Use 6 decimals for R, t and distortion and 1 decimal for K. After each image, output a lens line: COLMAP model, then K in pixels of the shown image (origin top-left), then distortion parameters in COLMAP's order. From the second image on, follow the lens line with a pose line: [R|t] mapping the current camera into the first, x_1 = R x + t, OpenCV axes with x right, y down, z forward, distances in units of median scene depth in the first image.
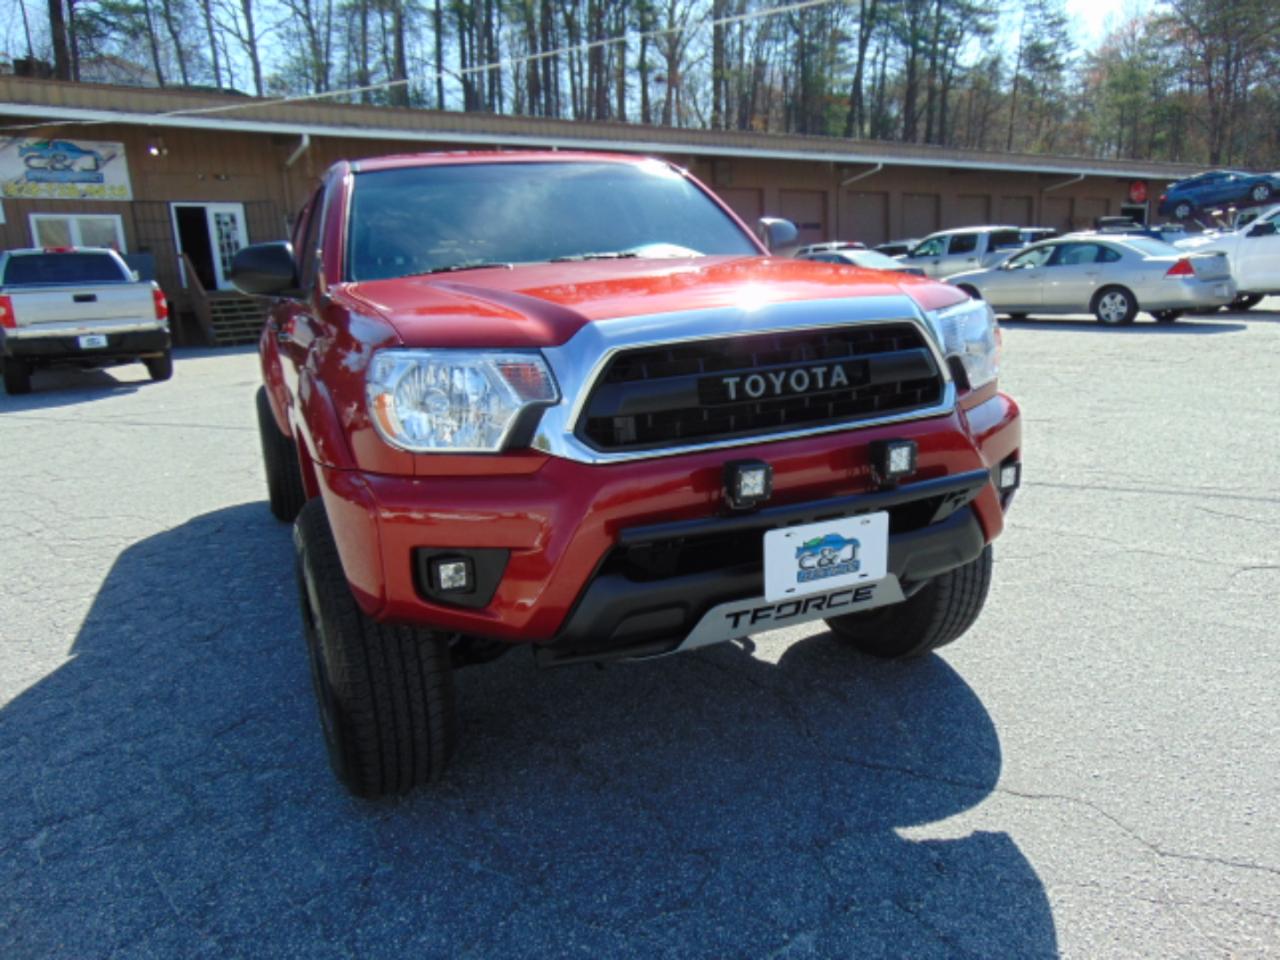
lens RADIAL K [[943.3, 0, 645.7], [0, 943.3, 486.0], [0, 0, 1]] dist [0.003859, -0.001783]
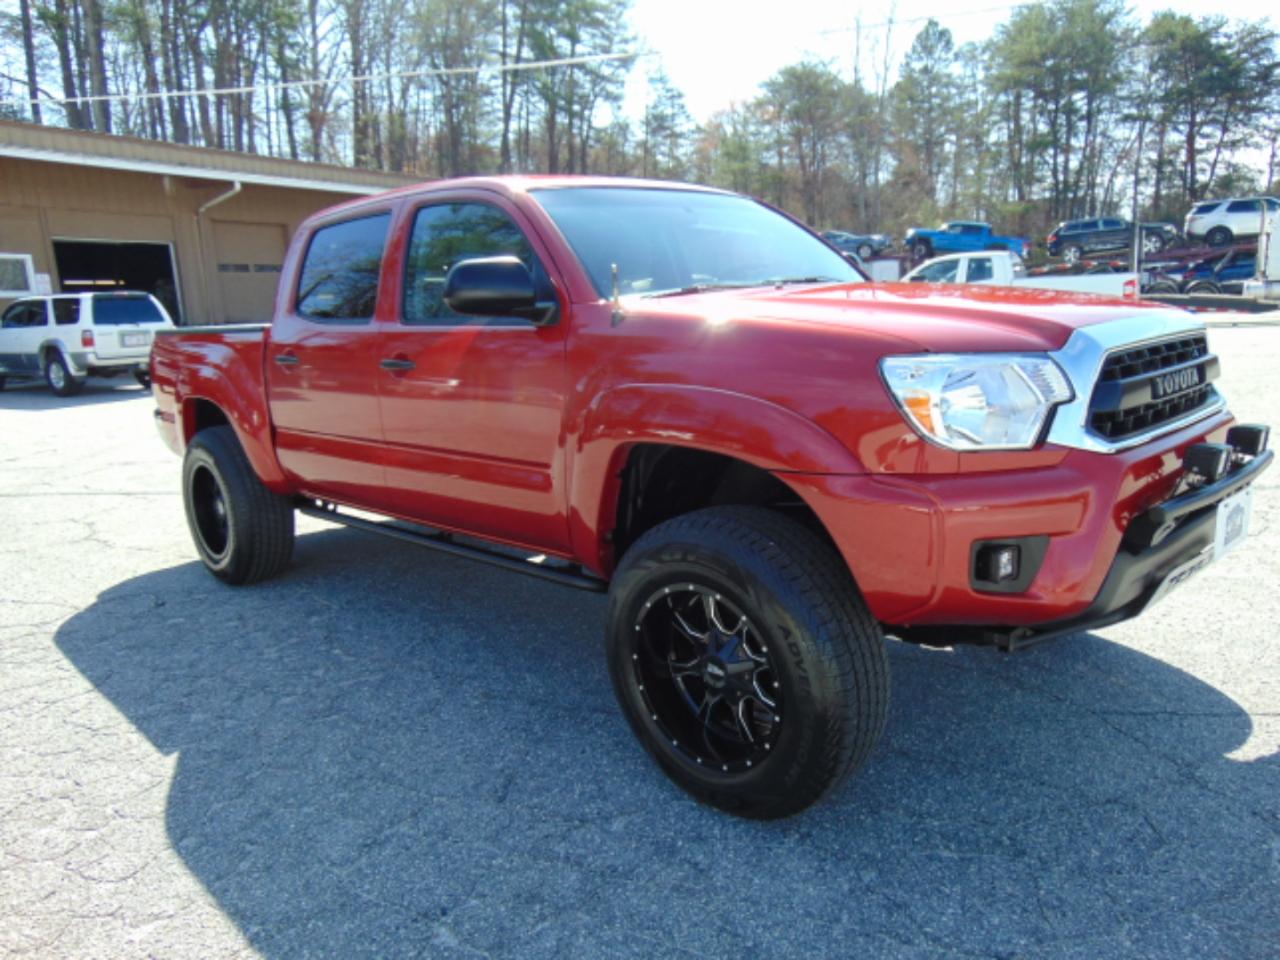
lens RADIAL K [[949.2, 0, 648.6], [0, 949.2, 478.9], [0, 0, 1]] dist [-0.041749, 0.083961]
pose [[0.931567, -0.057382, 0.359012, -0.884743], [0.076661, 0.996267, -0.039683, 0.009254], [-0.355395, 0.064490, 0.932489, 0.132869]]
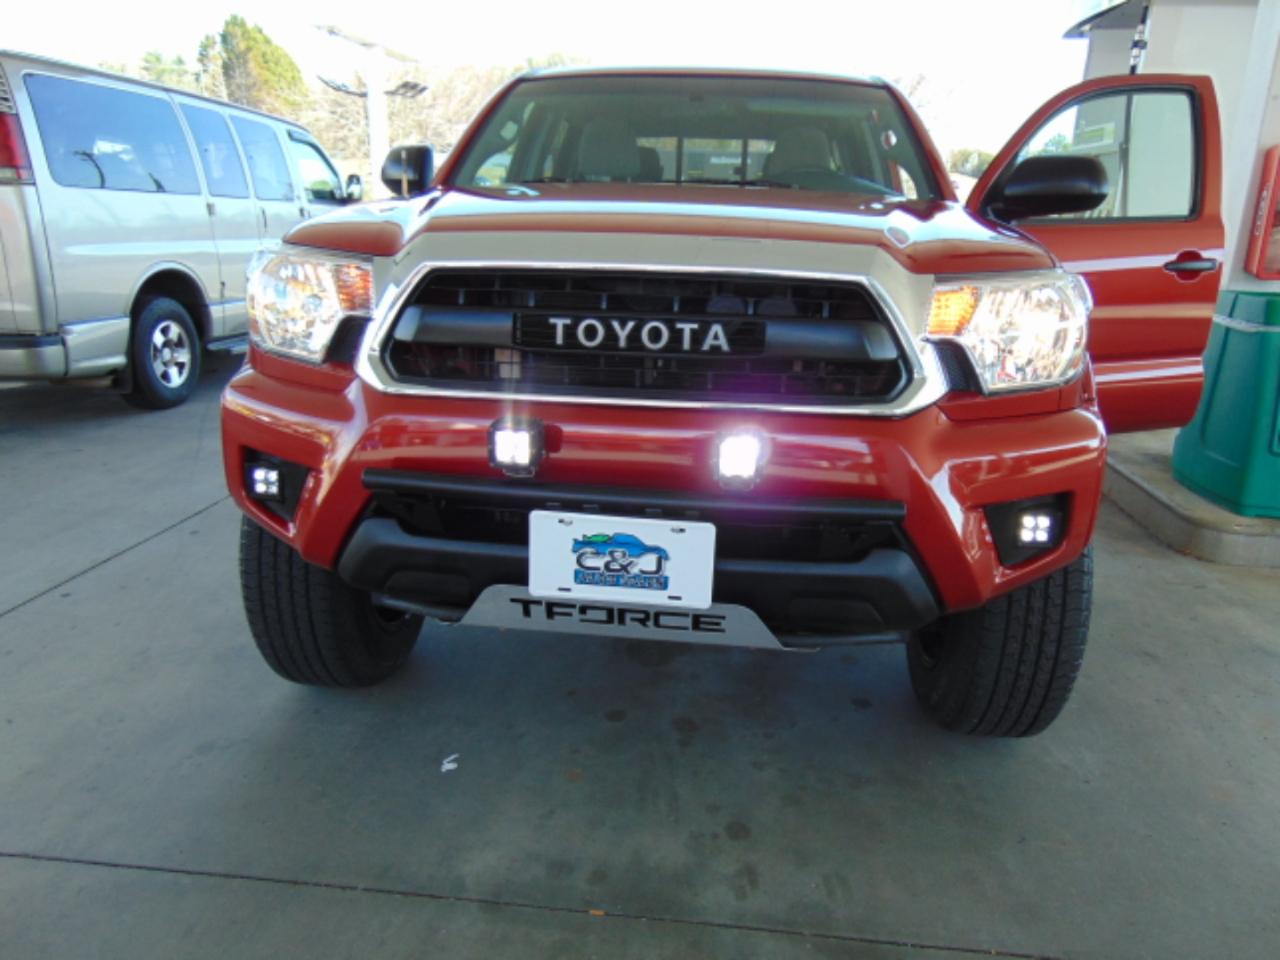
lens RADIAL K [[949.2, 0, 648.6], [0, 949.2, 478.9], [0, 0, 1]] dist [-0.041749, 0.083961]
pose [[0.867588, 0.210783, -0.450402, 0.529719], [-0.189194, 0.977522, 0.093036, -0.066708], [0.459888, 0.004496, 0.887965, 0.295795]]
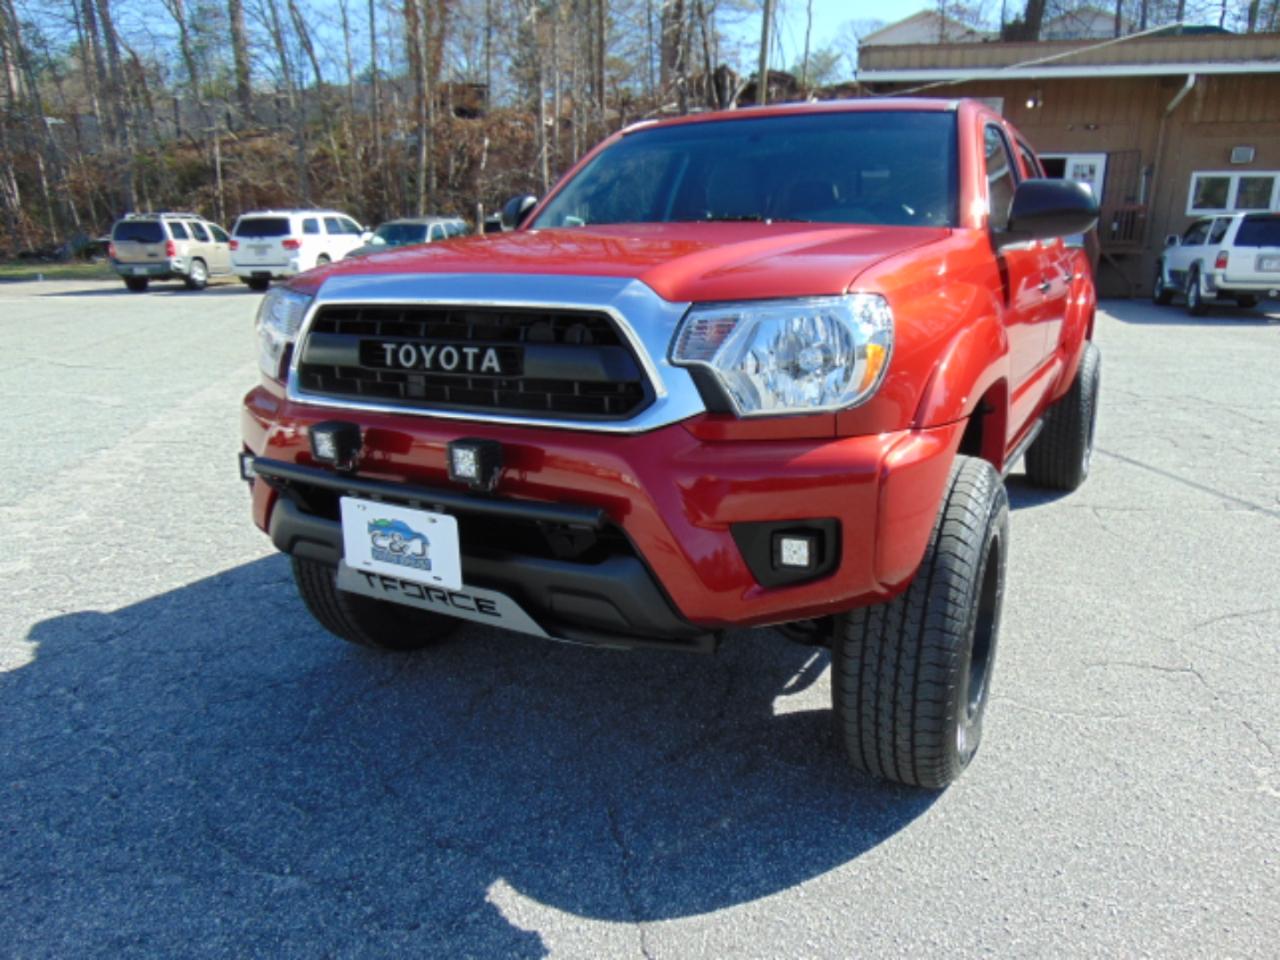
lens RADIAL K [[943.3, 0, 645.7], [0, 943.3, 486.0], [0, 0, 1]] dist [0.003859, -0.001783]
pose [[0.610905, 0.242757, -0.753568, 1.000447], [-0.206352, 0.967754, 0.144470, -0.162055], [0.764339, 0.067242, 0.641299, 0.550825]]
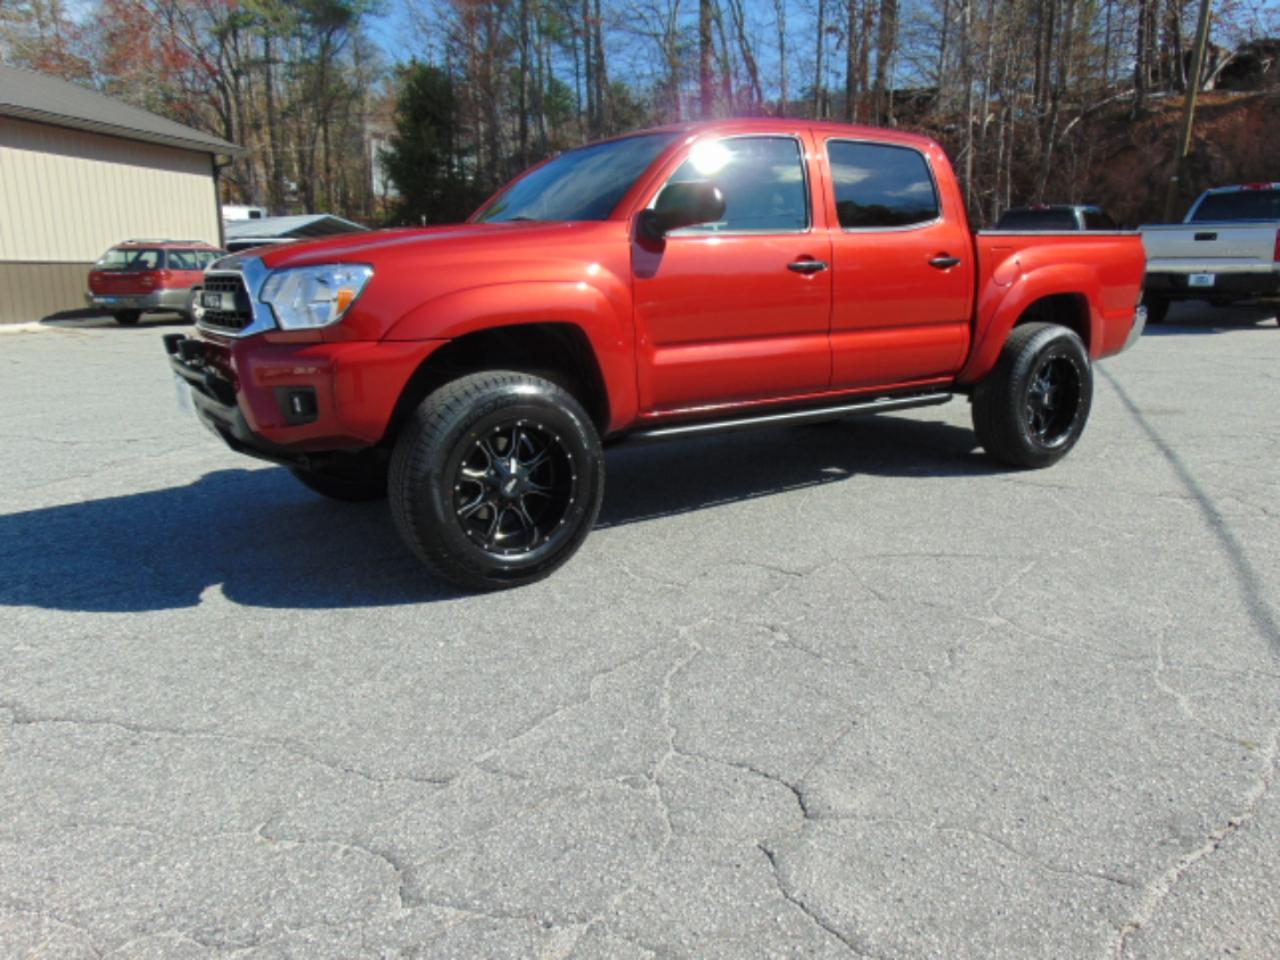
lens RADIAL K [[949.2, 0, 648.6], [0, 949.2, 478.9], [0, 0, 1]] dist [-0.041749, 0.083961]
pose [[0.211805, 0.268233, -0.939782, 2.051887], [-0.212498, 0.951233, 0.223609, -0.360923], [0.953930, 0.152340, 0.258475, 1.358371]]
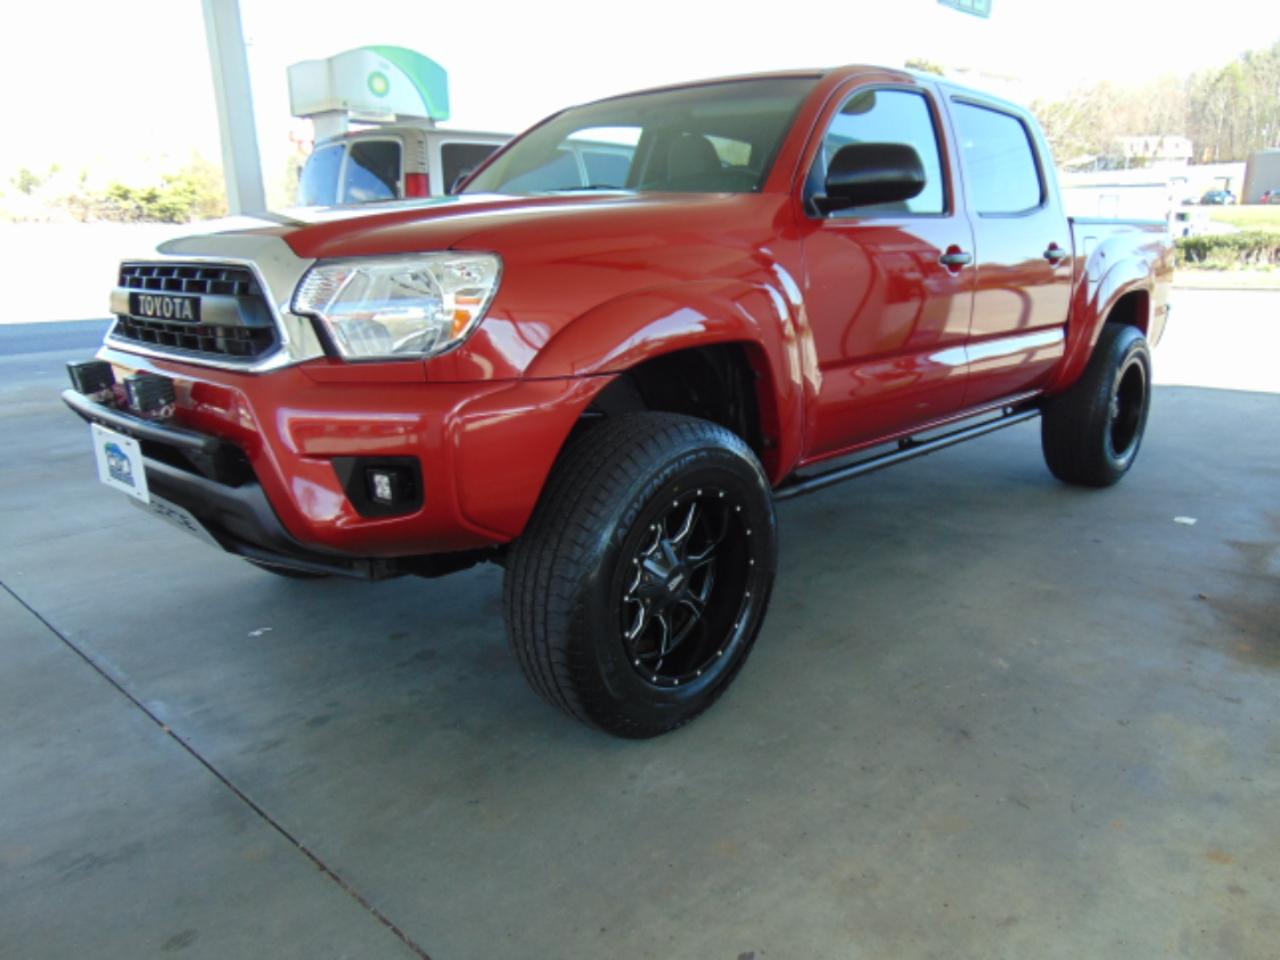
lens RADIAL K [[943.3, 0, 645.7], [0, 943.3, 486.0], [0, 0, 1]] dist [0.003859, -0.001783]
pose [[0.389731, 0.283283, -0.876277, 1.367840], [-0.218761, 0.952756, 0.210712, -0.261645], [0.894569, 0.109574, 0.433290, 1.028330]]
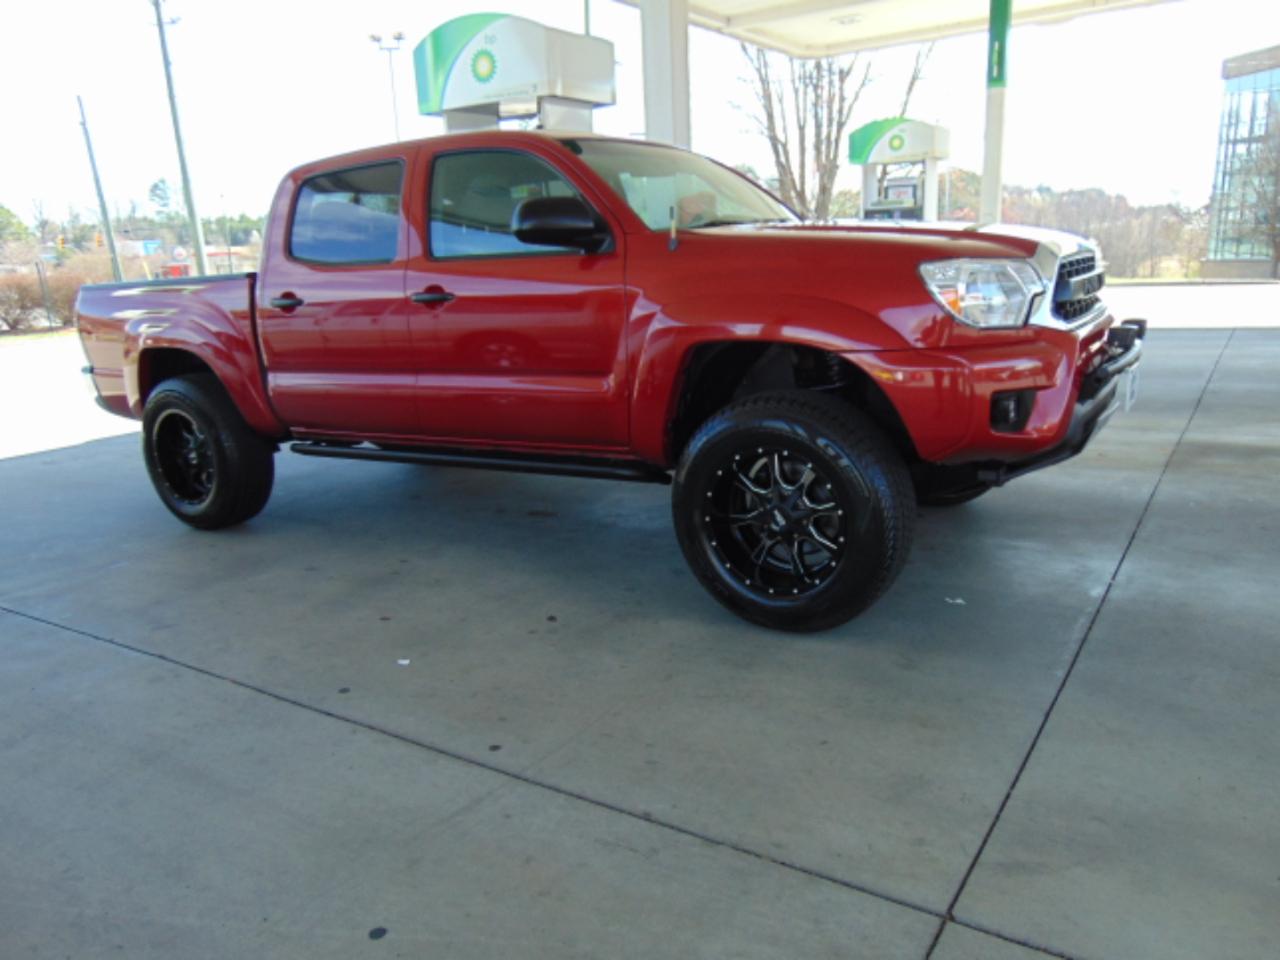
lens RADIAL K [[943.3, 0, 645.7], [0, 943.3, 486.0], [0, 0, 1]] dist [0.003859, -0.001783]
pose [[0.826514, -0.118696, 0.550260, -1.391676], [0.133153, 0.991000, 0.013765, 0.107142], [-0.546941, 0.061892, 0.834880, 0.080005]]
